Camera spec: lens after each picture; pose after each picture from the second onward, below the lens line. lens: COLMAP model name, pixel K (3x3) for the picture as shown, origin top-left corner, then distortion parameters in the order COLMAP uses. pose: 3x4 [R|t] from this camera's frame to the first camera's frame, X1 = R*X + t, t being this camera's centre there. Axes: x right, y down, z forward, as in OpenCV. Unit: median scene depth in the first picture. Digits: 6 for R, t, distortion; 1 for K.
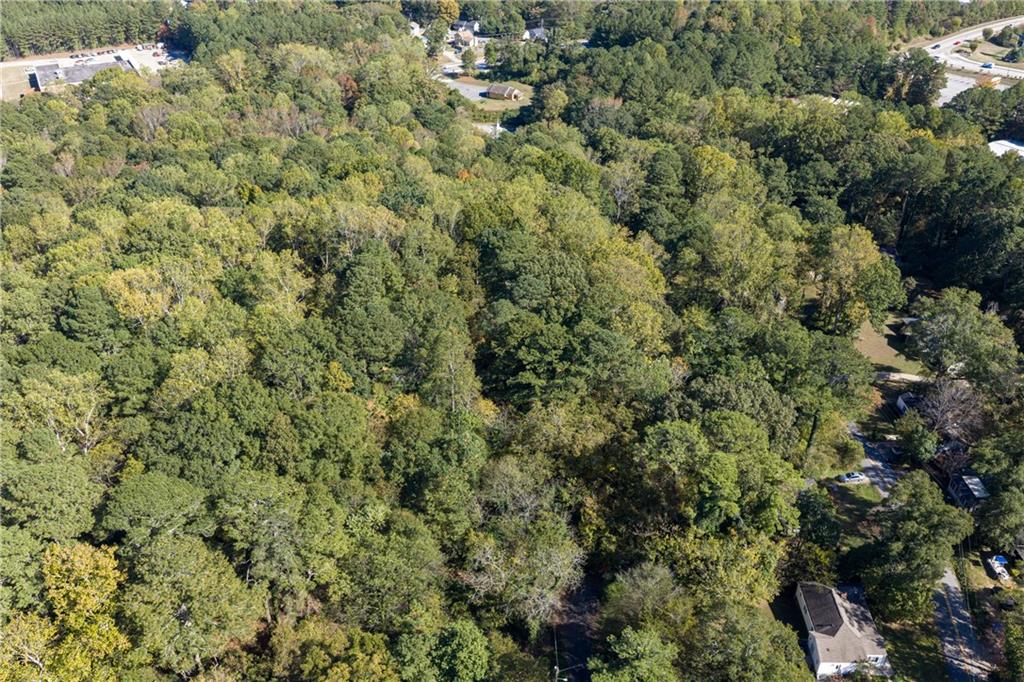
lens RADIAL K [[820.6, 0, 512.0], [0, 820.6, 341.0], [0, 0, 1]] dist [0.021788, -0.011851]
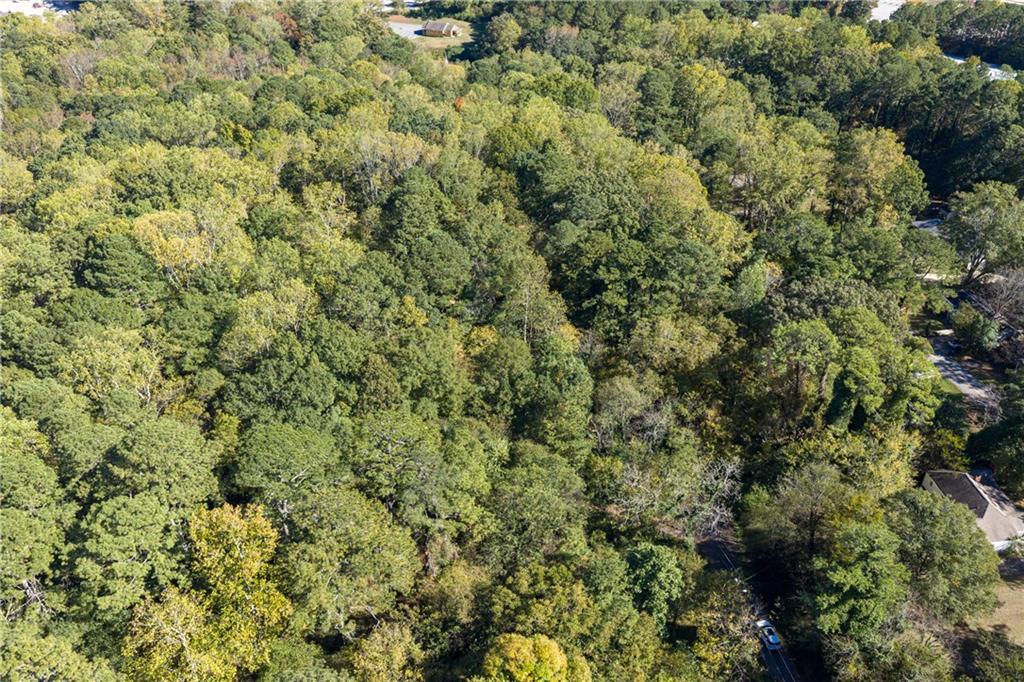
lens RADIAL K [[820.6, 0, 512.0], [0, 820.6, 341.0], [0, 0, 1]] dist [0.021788, -0.011851]
pose [[0.988338, -0.085655, 0.125899, -0.210845], [0.079266, 0.995340, 0.054917, 0.032362], [-0.130016, -0.044297, 0.990522, 0.066591]]
